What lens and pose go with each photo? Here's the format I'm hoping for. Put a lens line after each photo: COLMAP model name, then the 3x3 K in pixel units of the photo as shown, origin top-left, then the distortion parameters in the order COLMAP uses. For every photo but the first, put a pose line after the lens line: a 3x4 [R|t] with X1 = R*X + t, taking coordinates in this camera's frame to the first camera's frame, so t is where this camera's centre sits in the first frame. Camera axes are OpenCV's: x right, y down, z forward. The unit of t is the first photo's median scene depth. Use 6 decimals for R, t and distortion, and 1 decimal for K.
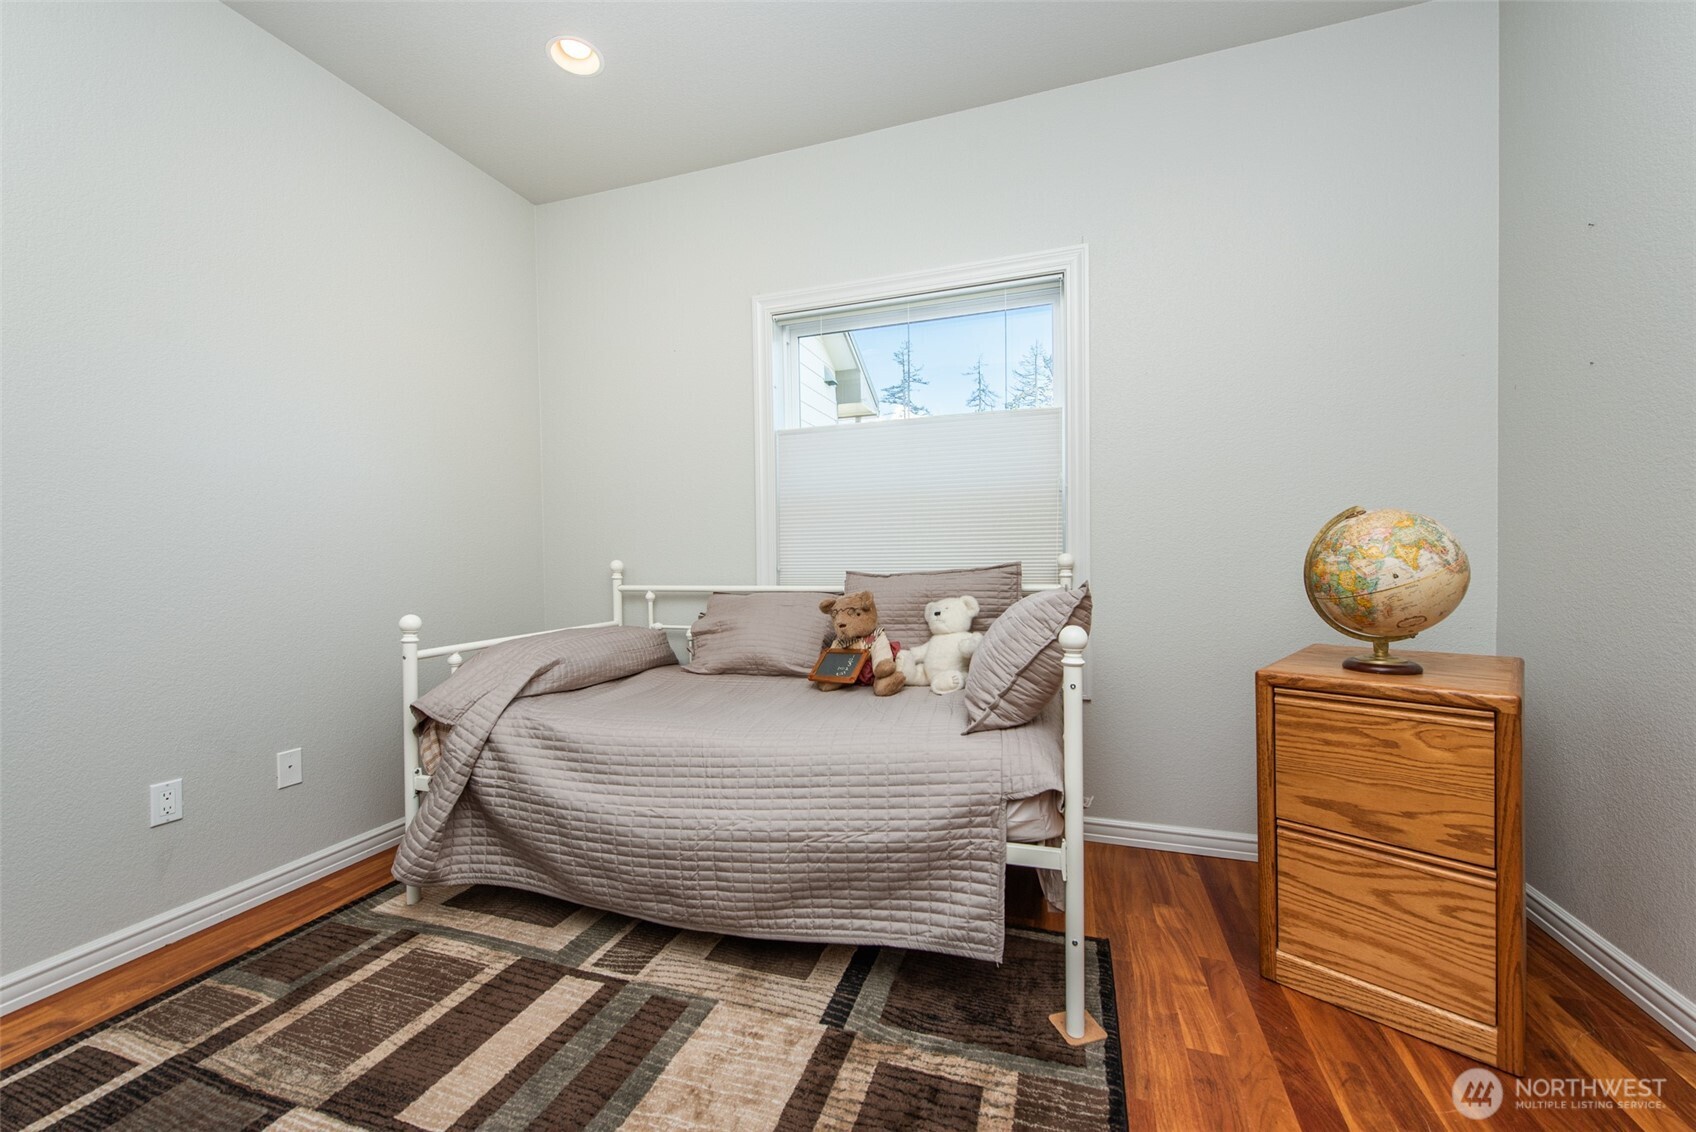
lens RADIAL K [[669.3, 0, 848.2], [0, 669.3, 564.7], [0, 0, 1]] dist [-0.001468, 0.000011]
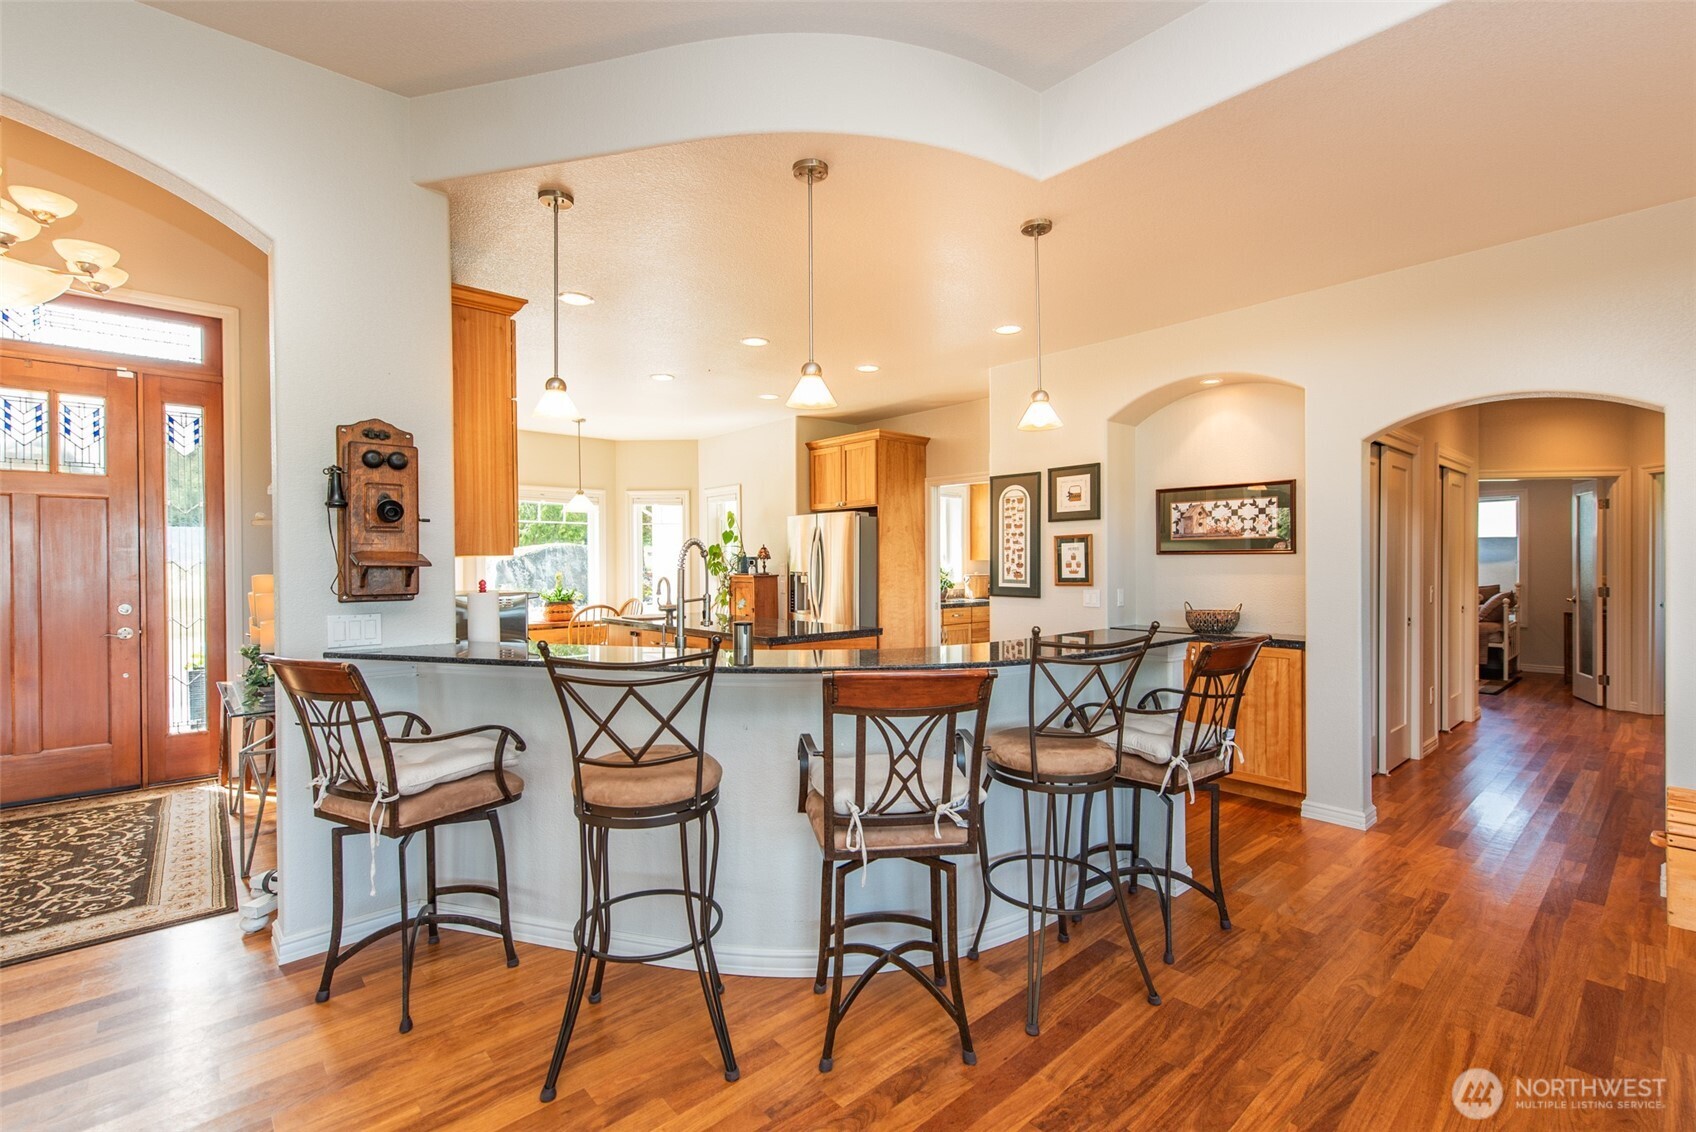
lens RADIAL K [[746.4, 0, 848.7], [0, 746.4, 568.4], [0, 0, 1]] dist [-0.000046, -0.000009]
pose [[0.861524, 0.005848, -0.507684, -1.033582], [-0.003690, 0.999979, 0.005257, -0.138097], [0.507704, -0.002655, 0.861528, -6.103938]]
